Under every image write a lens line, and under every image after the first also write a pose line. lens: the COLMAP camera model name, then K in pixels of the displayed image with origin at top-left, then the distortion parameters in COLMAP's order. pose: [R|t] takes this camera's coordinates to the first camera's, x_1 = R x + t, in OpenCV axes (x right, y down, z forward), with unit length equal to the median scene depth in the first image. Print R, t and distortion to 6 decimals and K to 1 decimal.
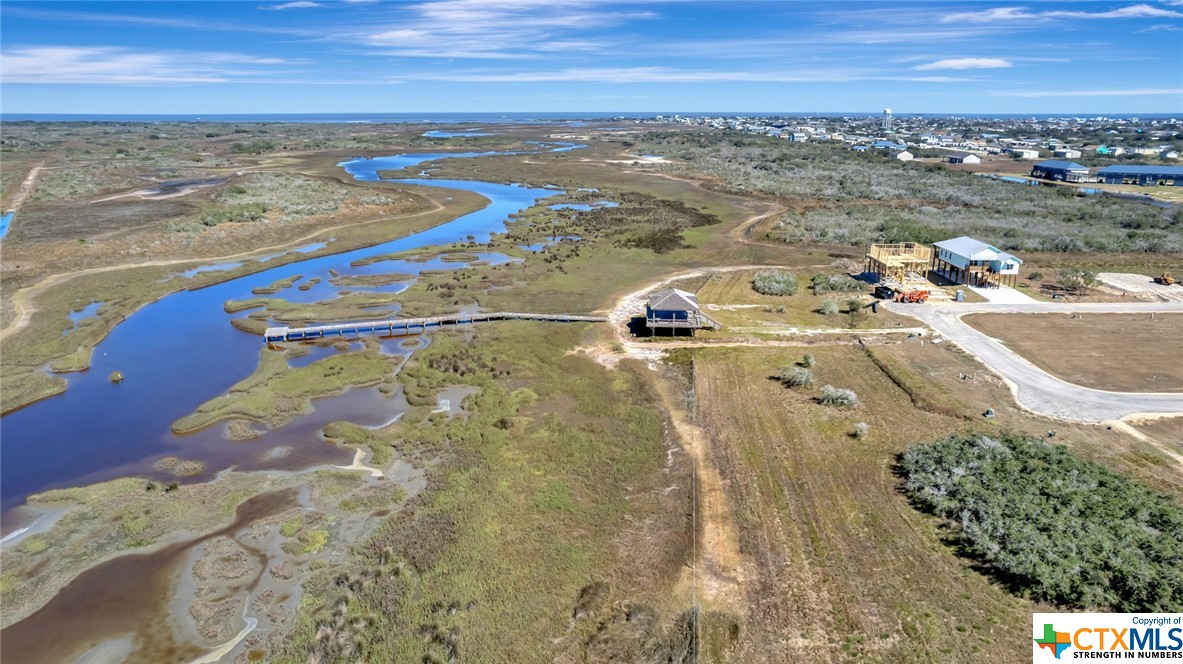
lens RADIAL K [[763.6, 0, 595.8], [0, 763.6, 329.6], [0, 0, 1]] dist [-0.065783, 0.048201]
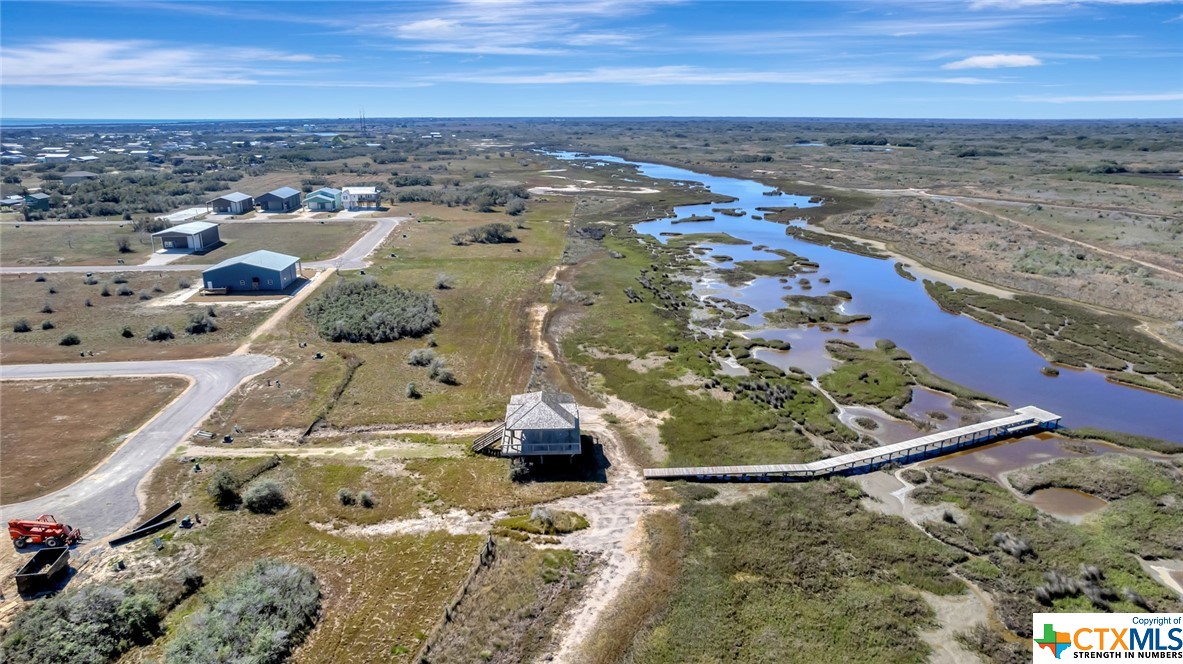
lens RADIAL K [[763.6, 0, 595.8], [0, 763.6, 329.6], [0, 0, 1]] dist [-0.065783, 0.048201]
pose [[-0.992600, 0.035674, -0.116075, 0.169803], [-0.031341, 0.848230, 0.528699, -0.610309], [0.117319, 0.528425, -0.840835, 2.005682]]
